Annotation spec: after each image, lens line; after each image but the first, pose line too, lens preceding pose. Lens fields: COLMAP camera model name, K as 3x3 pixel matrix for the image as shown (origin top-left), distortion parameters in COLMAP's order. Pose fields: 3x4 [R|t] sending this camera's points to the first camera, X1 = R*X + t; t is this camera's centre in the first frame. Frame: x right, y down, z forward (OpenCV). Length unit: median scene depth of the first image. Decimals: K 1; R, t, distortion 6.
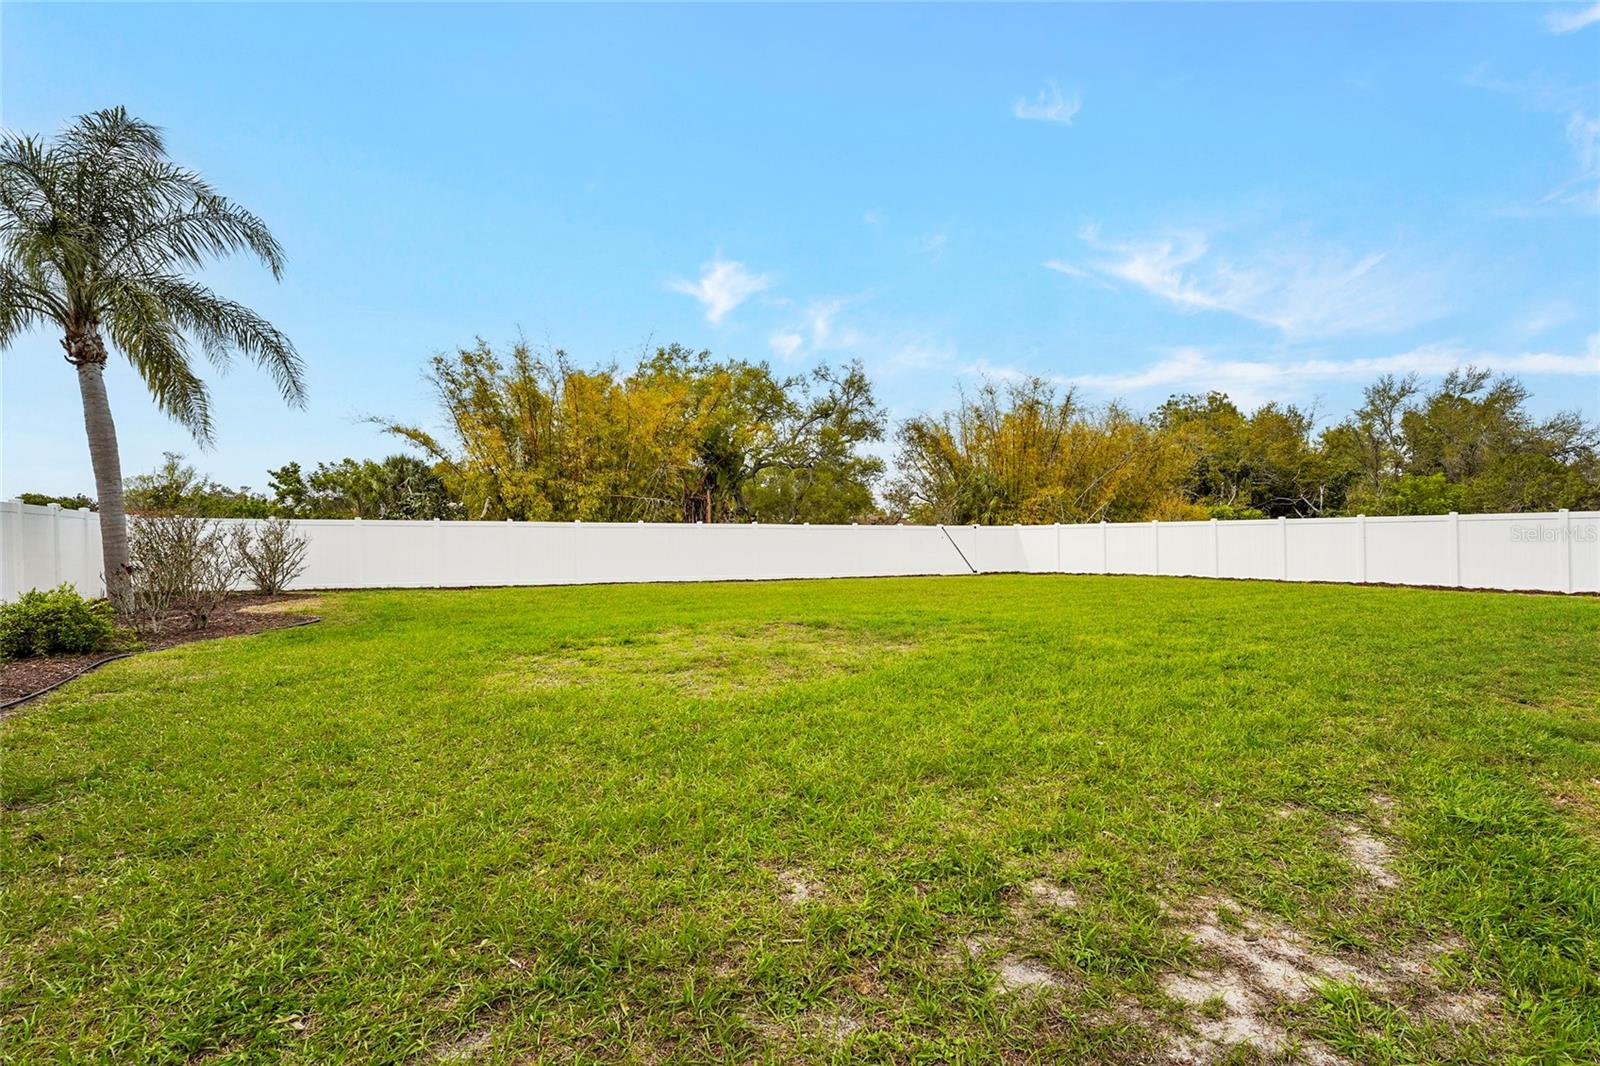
lens RADIAL K [[731.9, 0, 801.0], [0, 731.9, 524.5], [0, 0, 1]] dist [-0.001171, 0.000233]
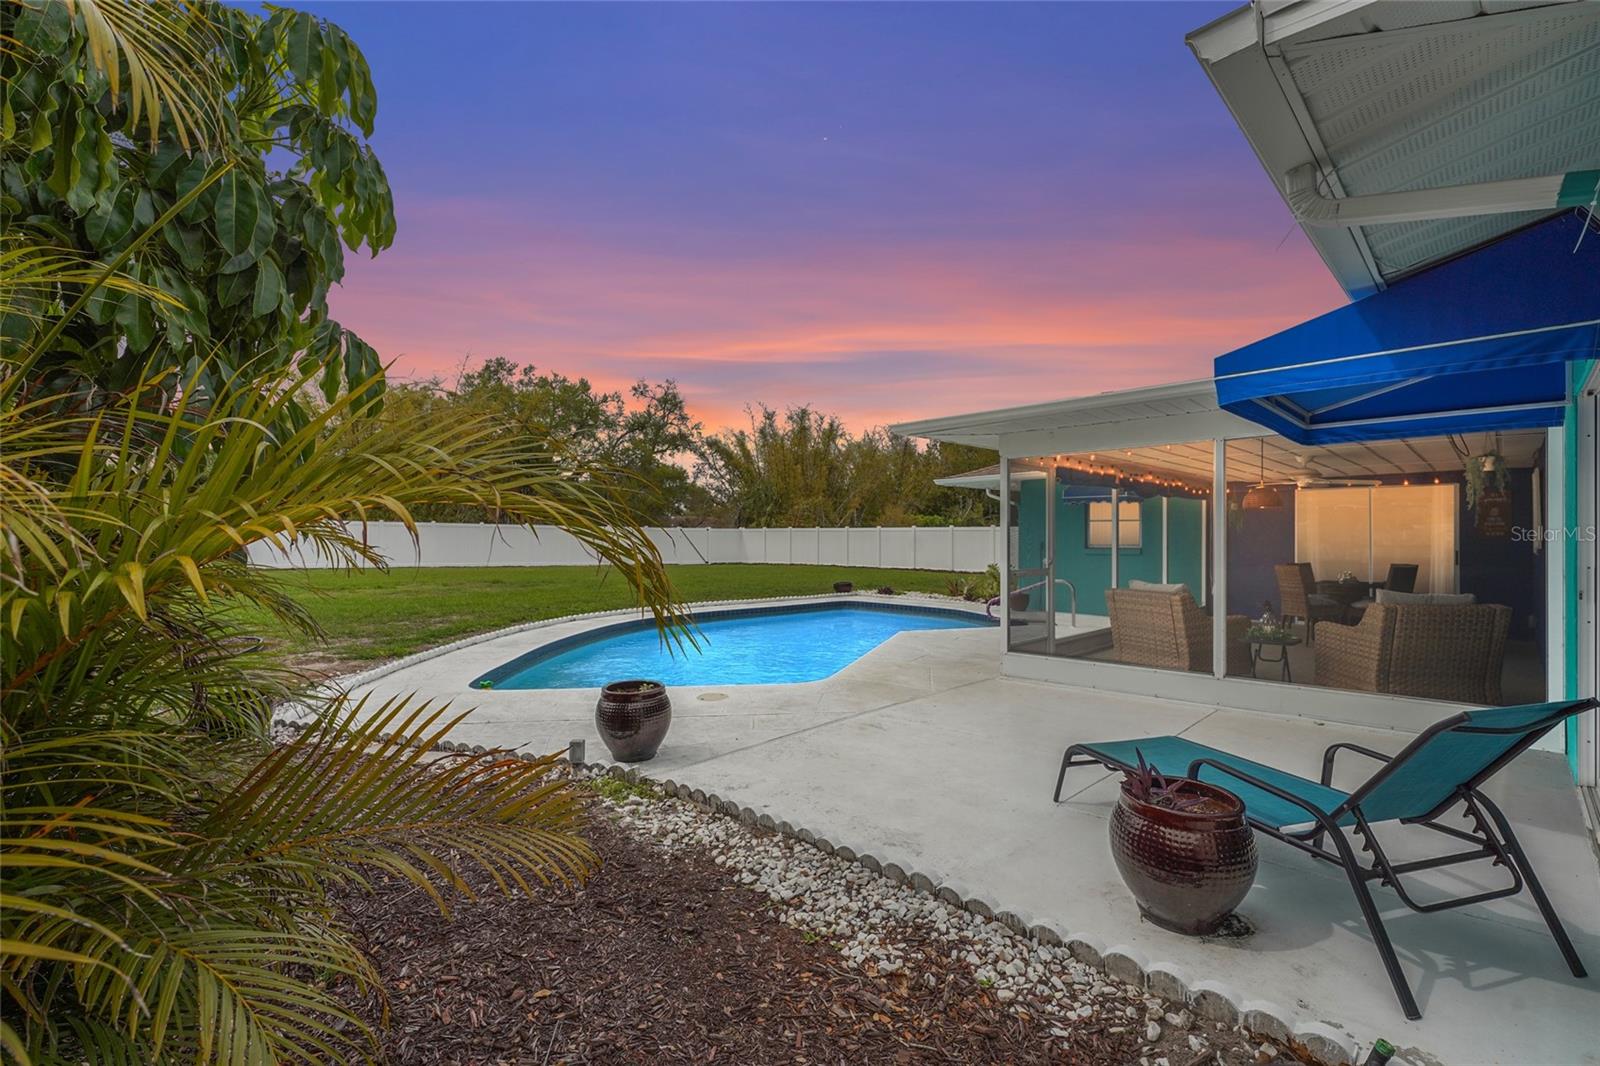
lens RADIAL K [[731.9, 0, 801.0], [0, 731.9, 524.5], [0, 0, 1]] dist [-0.001171, 0.000233]
pose [[0.983800, 0.015569, 0.178594, 0.096638], [-0.015777, 0.999876, -0.000256, -0.004537], [-0.178576, -0.002566, 0.983923, -0.199024]]
